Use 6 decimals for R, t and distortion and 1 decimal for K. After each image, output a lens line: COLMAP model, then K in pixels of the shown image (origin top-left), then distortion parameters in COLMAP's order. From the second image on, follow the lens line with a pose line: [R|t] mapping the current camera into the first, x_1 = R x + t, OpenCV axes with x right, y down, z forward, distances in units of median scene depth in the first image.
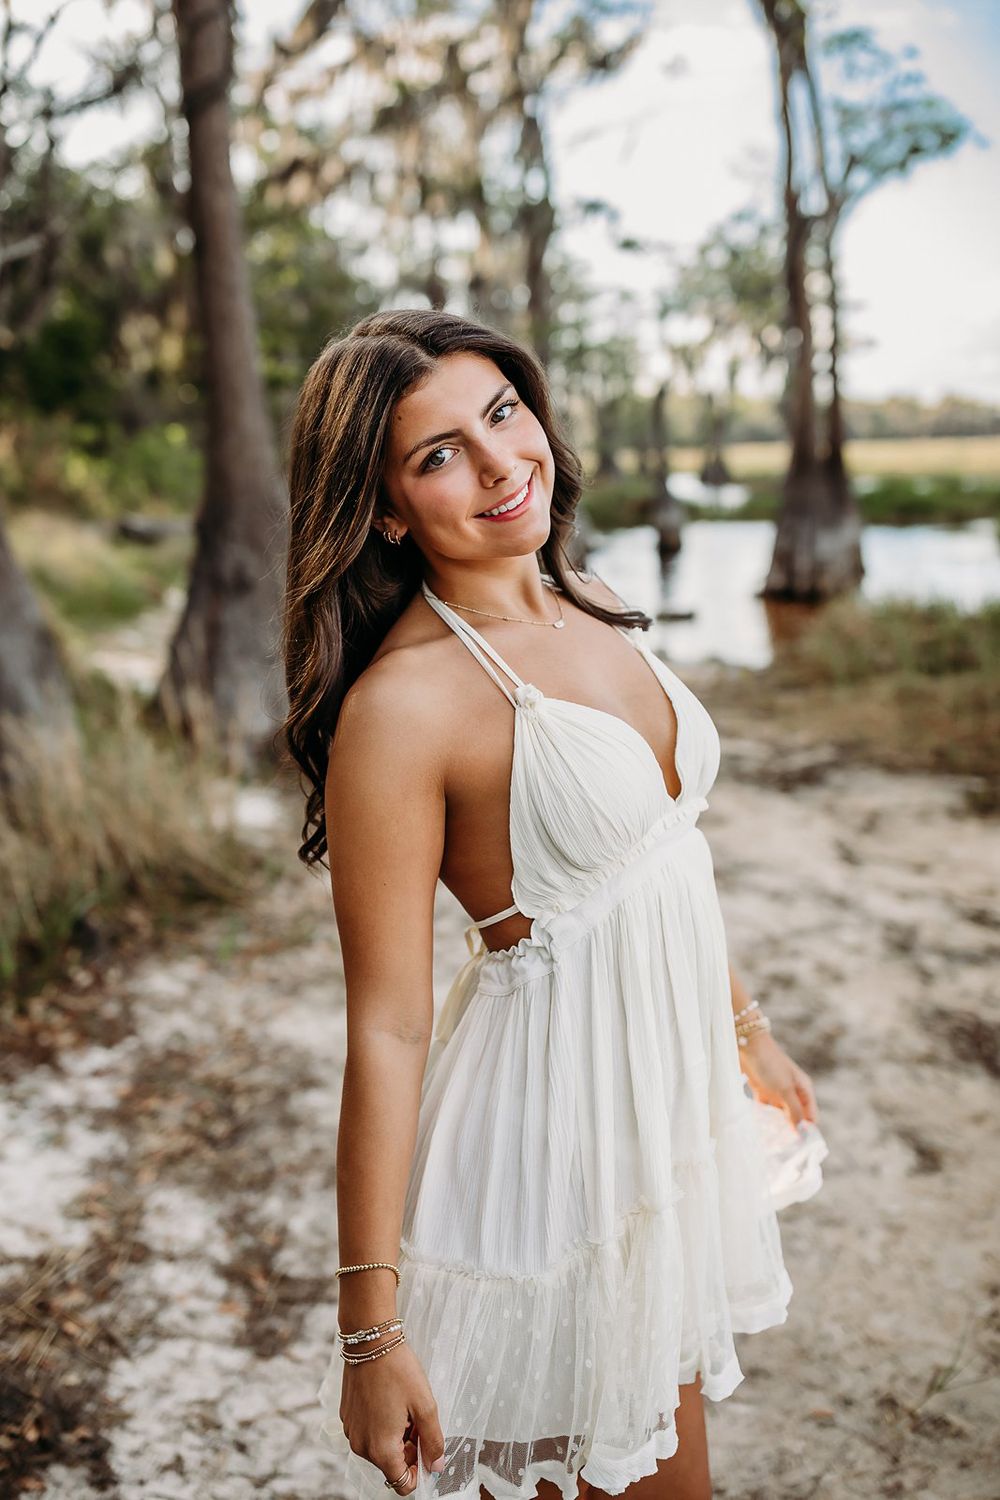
lens RADIAL K [[1259.0, 0, 528.6], [0, 1259.0, 684.4], [0, 0, 1]] dist [-0.033008, -0.001000]
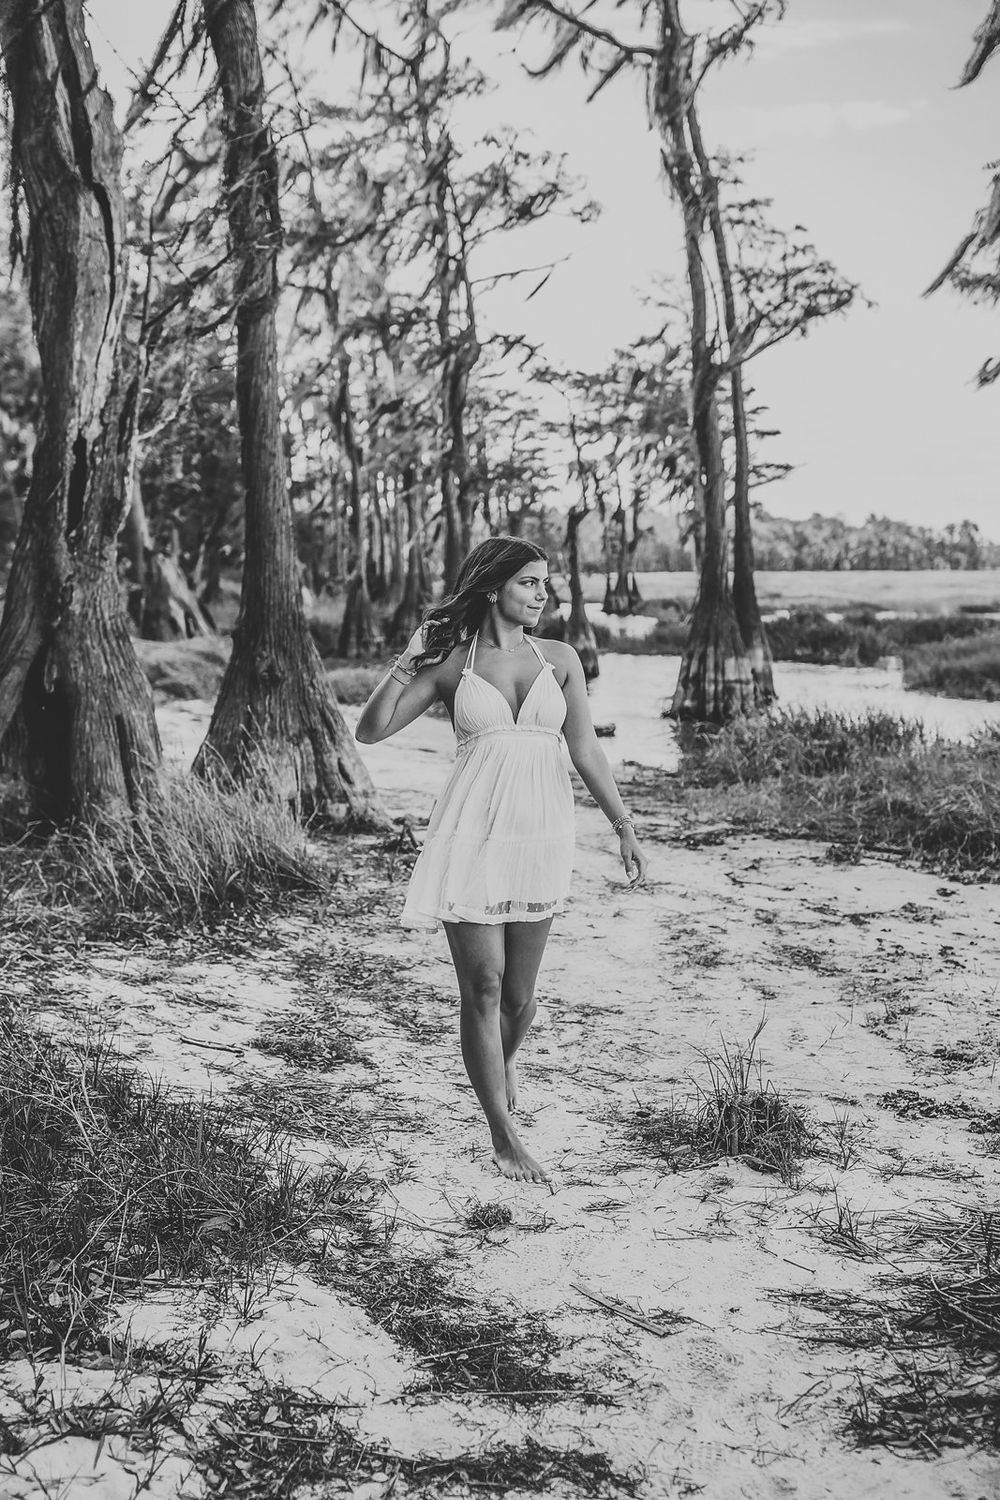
lens RADIAL K [[1577.0, 0, 507.0], [0, 1577.0, 713.0], [0, 0, 1]] dist [-0.003612, -0.002054]
pose [[0.996731, 0.017732, 0.078820, -0.053868], [-0.010568, 0.995850, -0.090390, 0.044769], [-0.080096, 0.089262, 0.992782, -0.284712]]
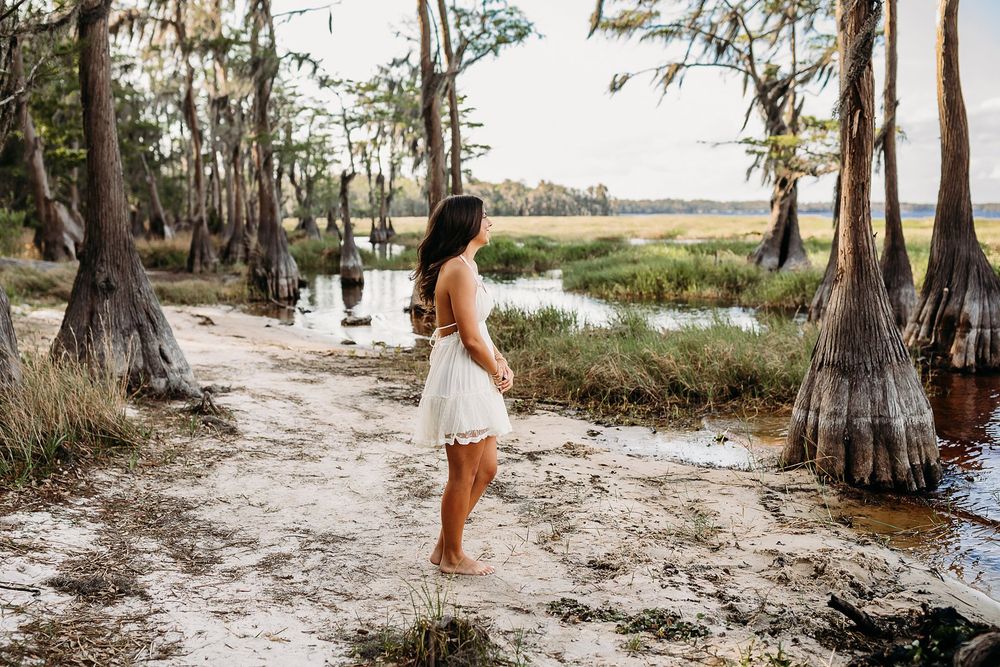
lens RADIAL K [[991.6, 0, 440.3], [0, 991.6, 316.9], [0, 0, 1]] dist [-0.006063, 0.002701]
pose [[0.979599, 0.005831, 0.200875, -0.025177], [0.010711, 0.996643, -0.081162, 0.035389], [-0.200674, 0.081658, 0.976249, -0.199864]]
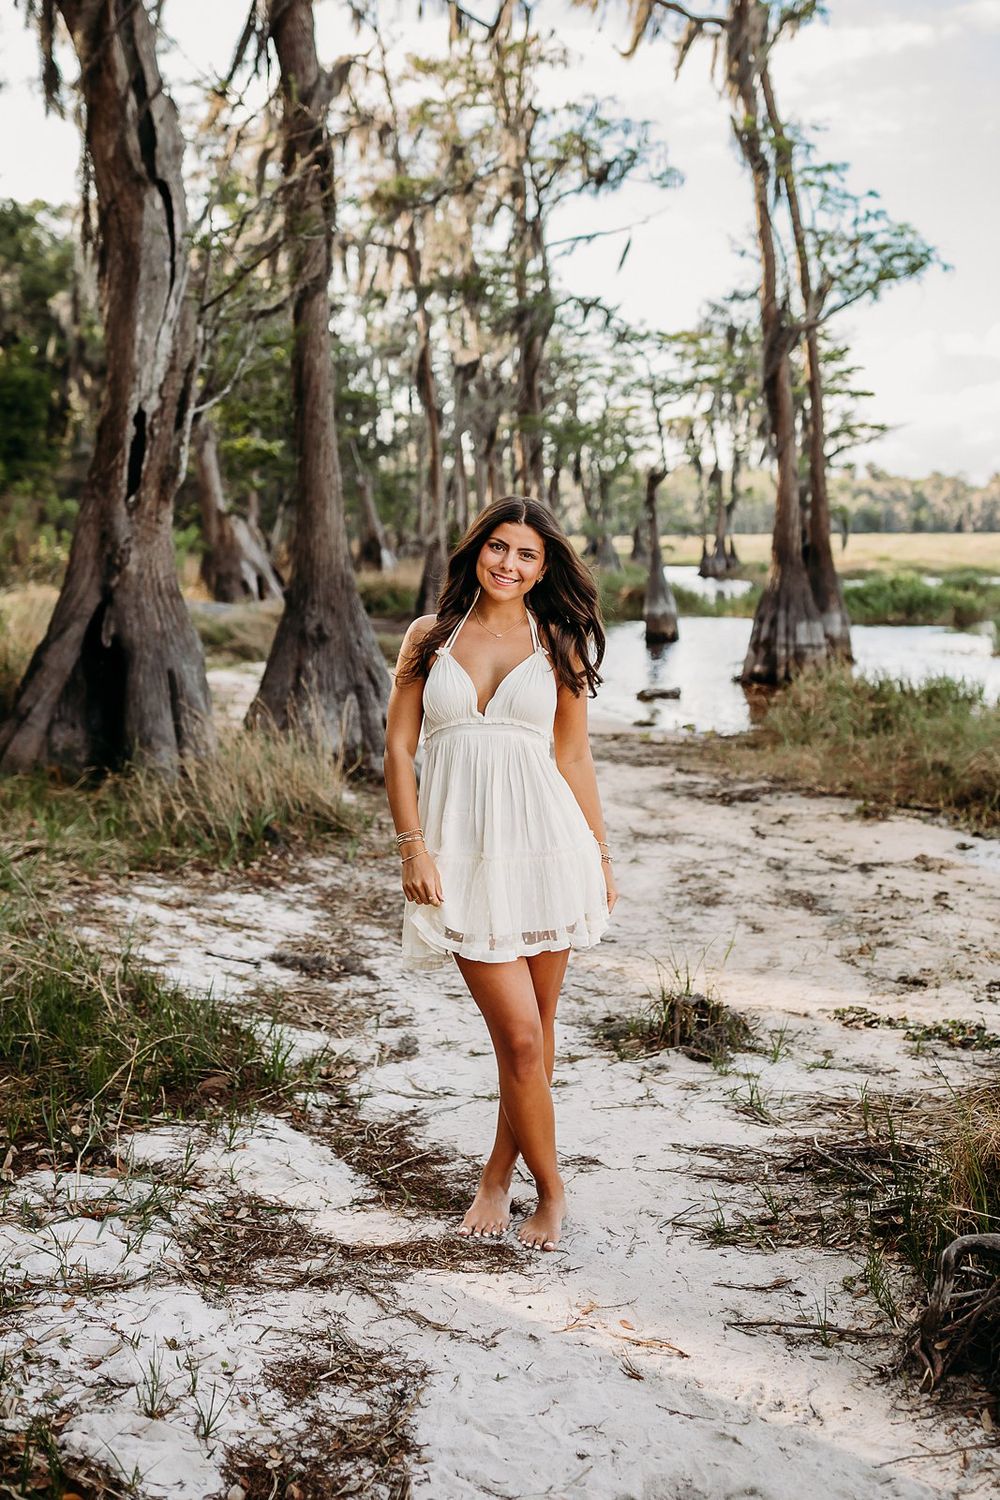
lens RADIAL K [[1723.4, 0, 551.6], [0, 1723.4, 568.7], [0, 0, 1]] dist [-0.012722, 0.003396]
pose [[0.999110, 0.025858, 0.033338, -0.021410], [-0.020287, 0.987266, -0.157779, 0.061131], [-0.036993, 0.156962, 0.986912, -0.385855]]
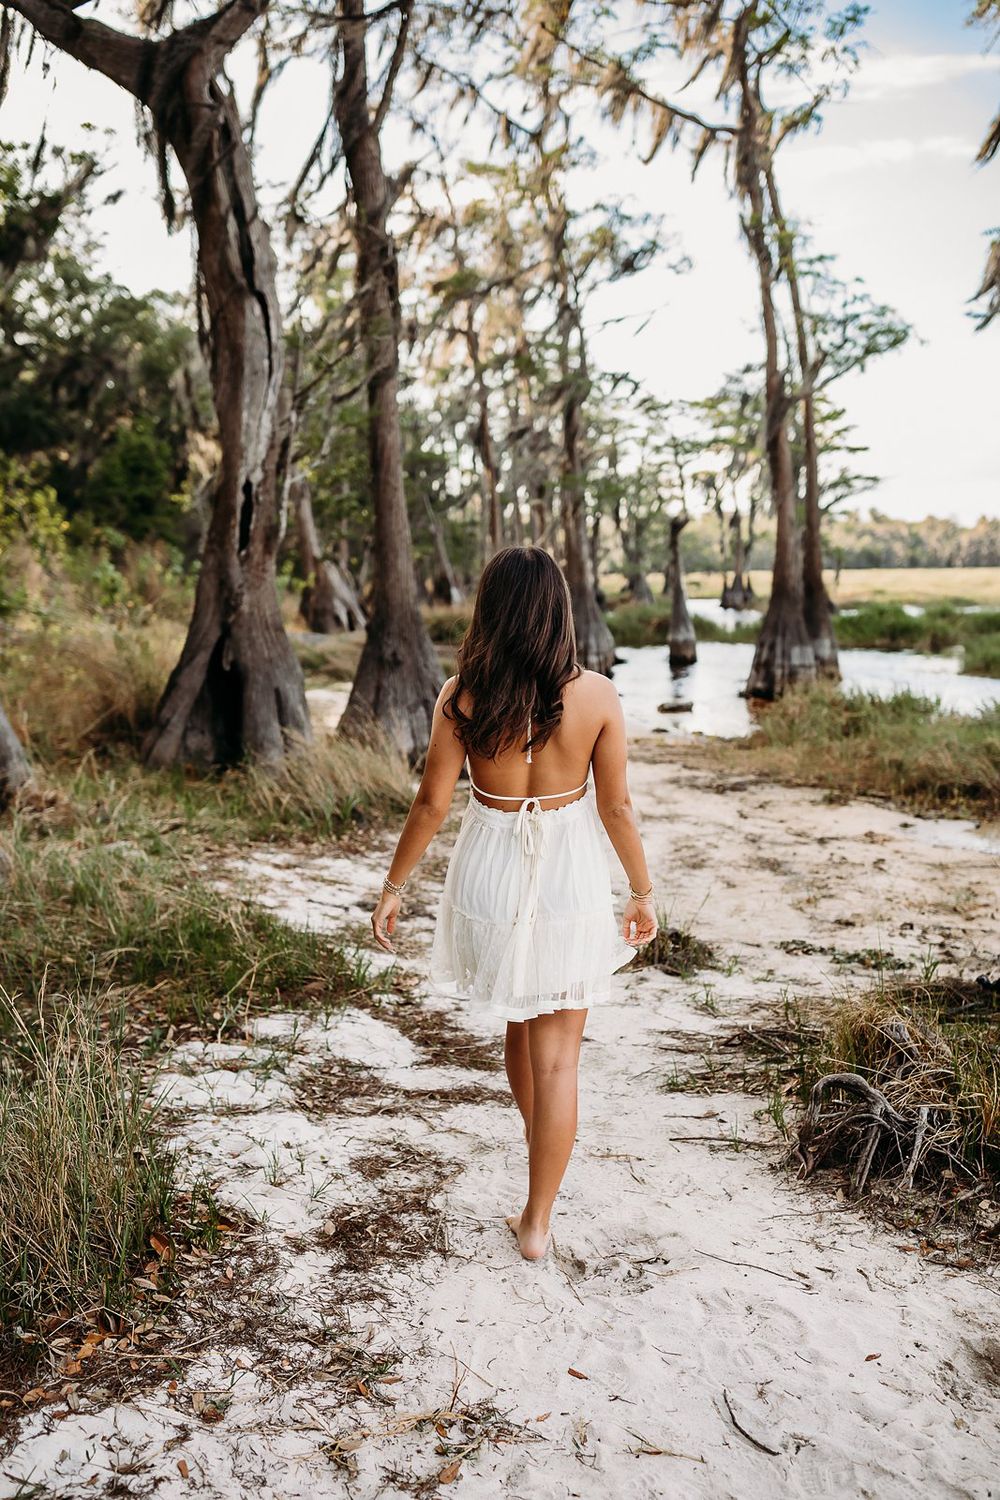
lens RADIAL K [[1487.3, 0, 542.1], [0, 1487.3, 756.9], [0, 0, 1]] dist [-0.006063, 0.002701]
pose [[0.999805, 0.018600, -0.006661, -0.008027], [-0.018926, 0.998426, -0.052800, 0.068250], [0.005668, 0.052916, 0.998583, -0.451928]]
